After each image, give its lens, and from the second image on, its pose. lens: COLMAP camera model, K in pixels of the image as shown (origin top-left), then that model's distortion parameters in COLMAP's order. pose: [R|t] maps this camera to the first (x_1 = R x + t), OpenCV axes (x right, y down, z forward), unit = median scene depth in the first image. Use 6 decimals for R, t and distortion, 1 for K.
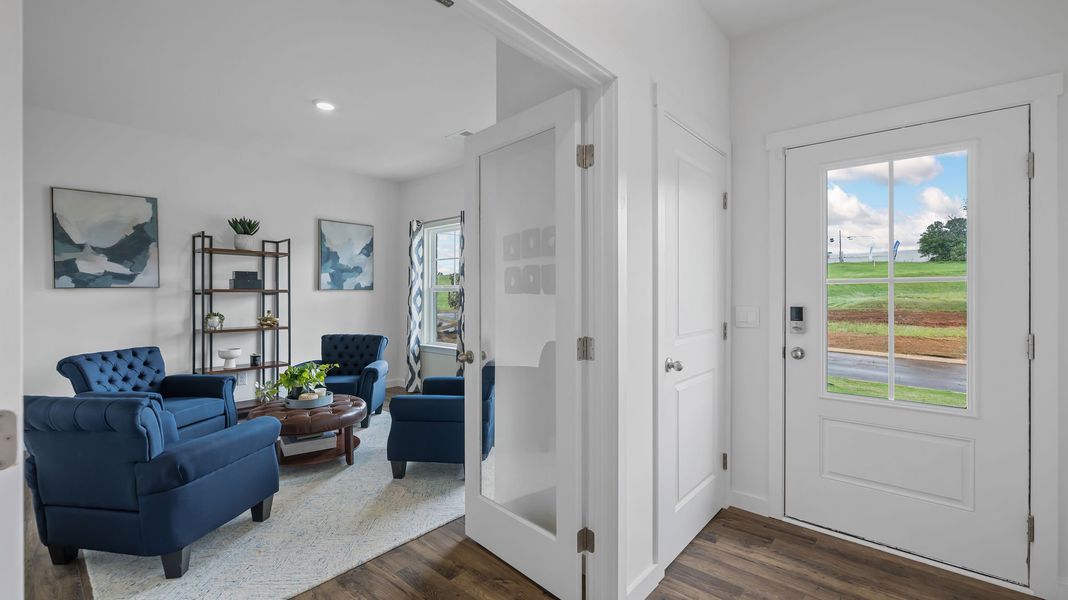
lens RADIAL K [[451.4, 0, 529.9], [0, 451.4, 300.0], [0, 0, 1]] dist [-0.001822, -0.000350]
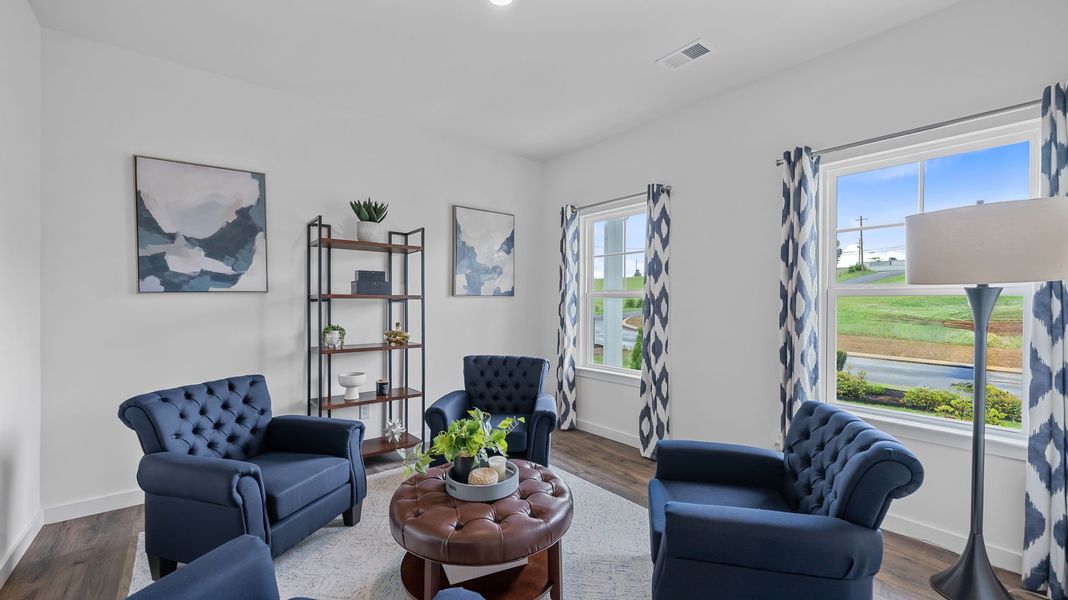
lens RADIAL K [[433.4, 0, 531.5], [0, 433.4, 311.0], [0, 0, 1]] dist [-0.002333, -0.000185]
pose [[0.985692, 0.006145, -0.168446, -0.243585], [-0.004531, 0.999940, 0.009961, -0.004820], [0.168497, -0.009055, 0.985661, 0.331379]]
